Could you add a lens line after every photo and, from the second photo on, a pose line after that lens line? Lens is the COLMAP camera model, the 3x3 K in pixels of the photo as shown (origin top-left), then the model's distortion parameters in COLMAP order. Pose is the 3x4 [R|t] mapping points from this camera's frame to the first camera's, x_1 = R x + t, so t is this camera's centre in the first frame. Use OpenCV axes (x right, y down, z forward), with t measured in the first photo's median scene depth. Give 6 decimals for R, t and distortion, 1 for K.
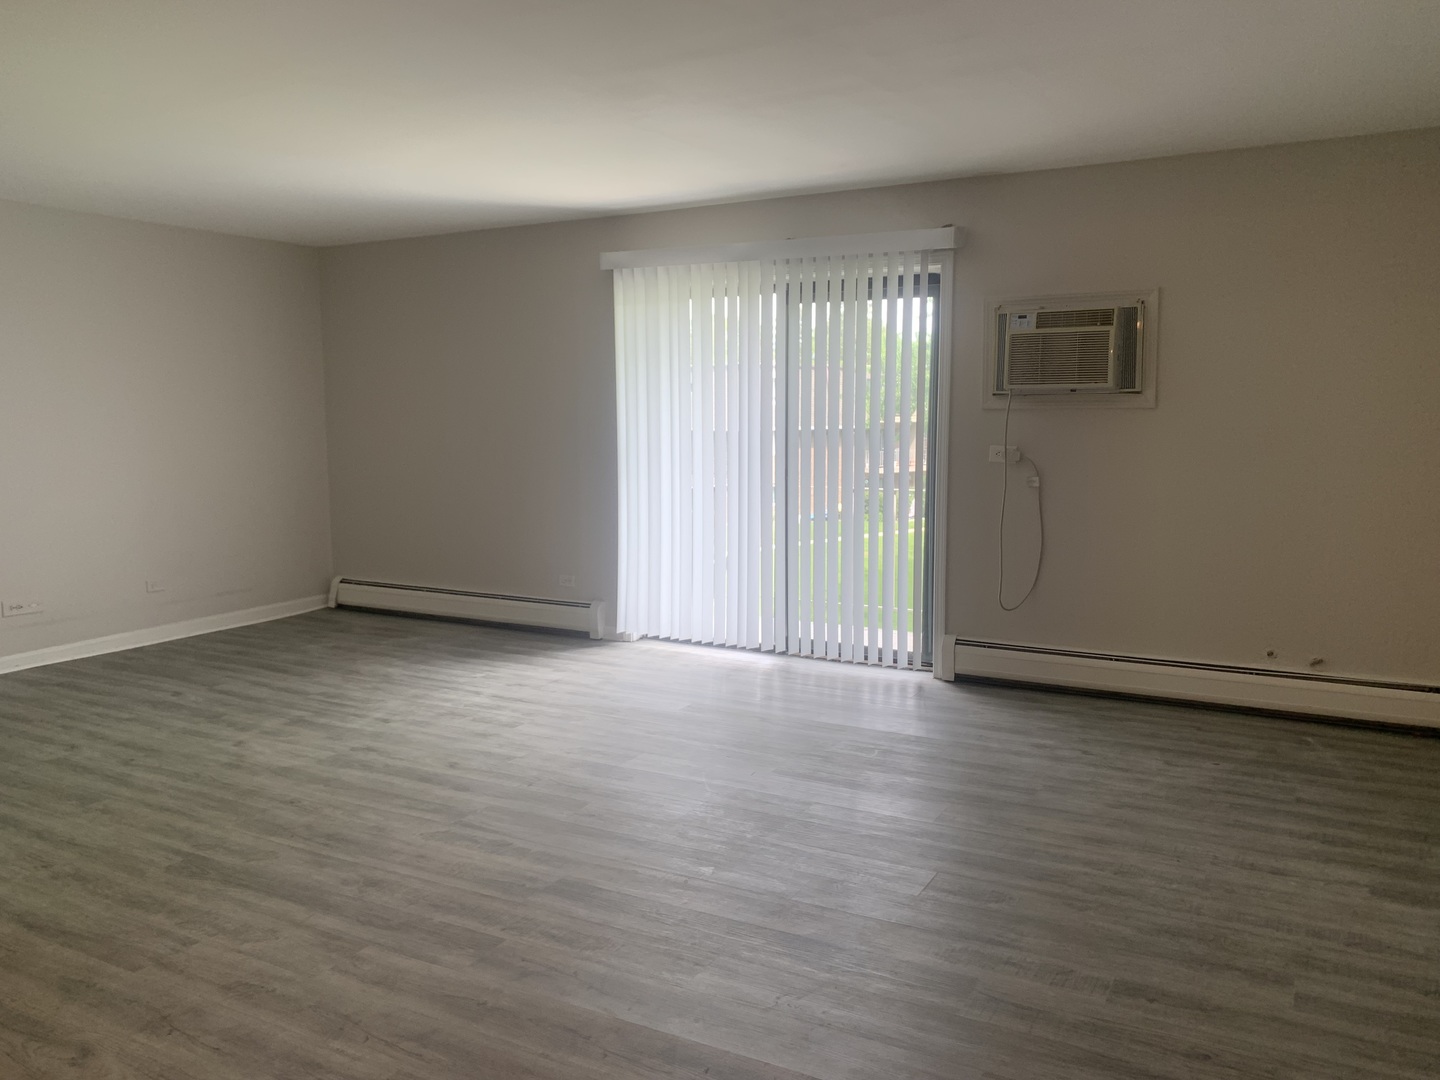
lens RADIAL K [[1112.5, 0, 720.0], [0, 1112.5, 540.0], [0, 0, 1]] dist [0.007353, -0.001507]
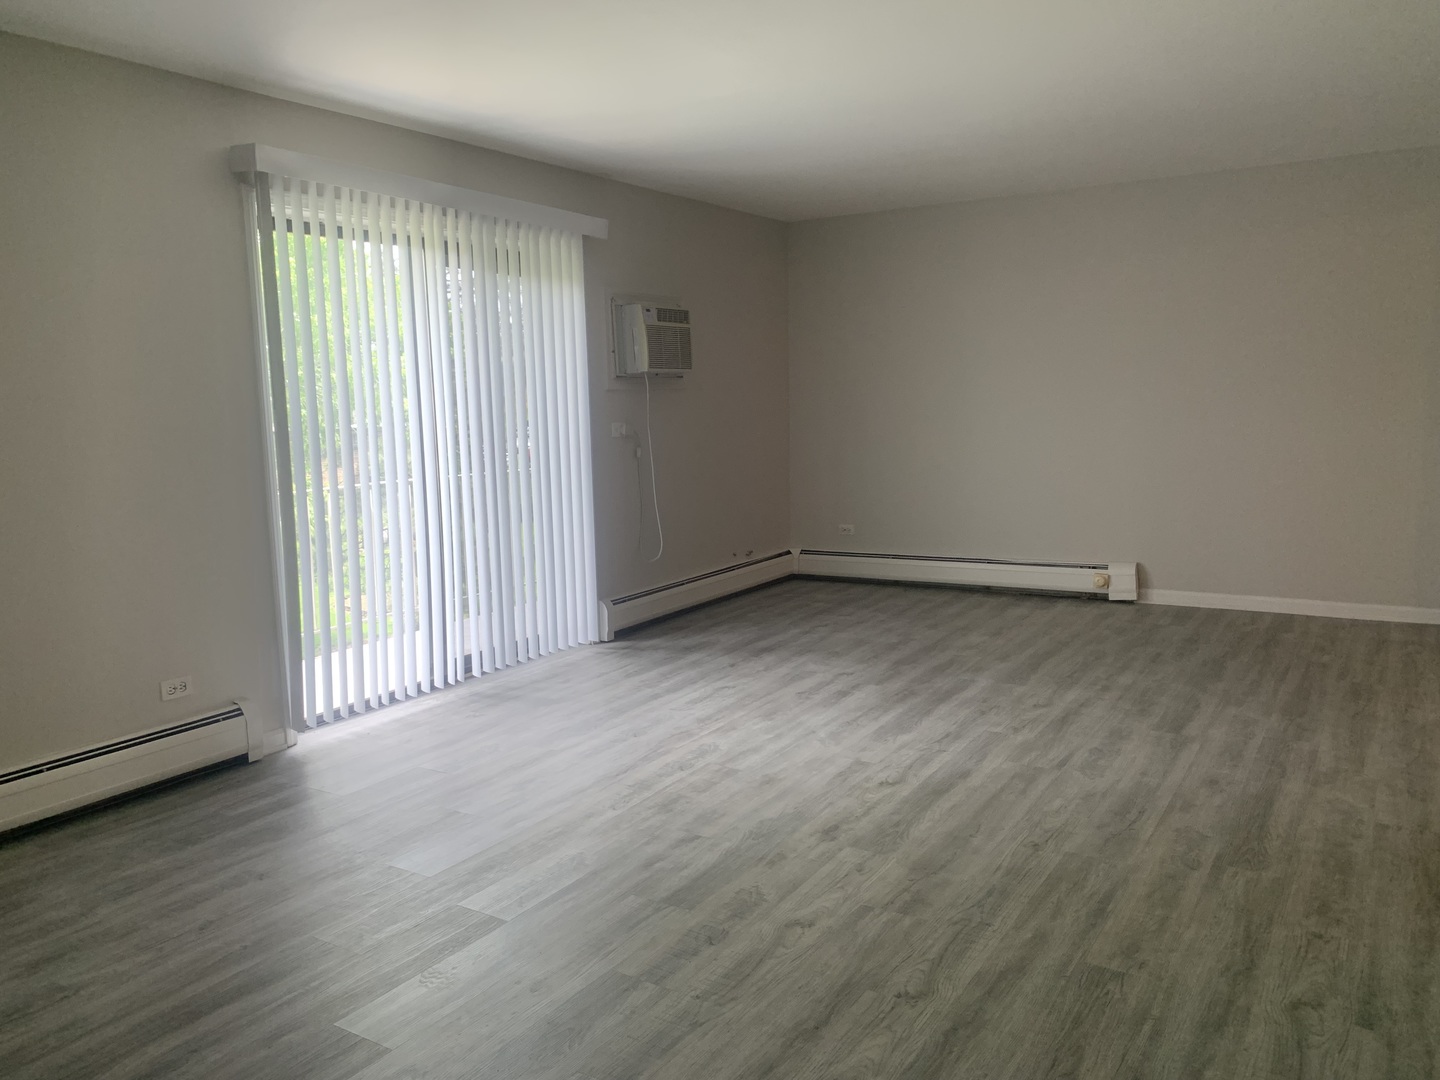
lens RADIAL K [[1112.5, 0, 720.0], [0, 1112.5, 540.0], [0, 0, 1]] dist [0.007353, -0.001507]
pose [[0.044364, -0.127266, 0.990876, -1.083594], [0.138928, 0.983001, 0.120035, -0.106251], [-0.989308, 0.132335, 0.061291, 1.058493]]
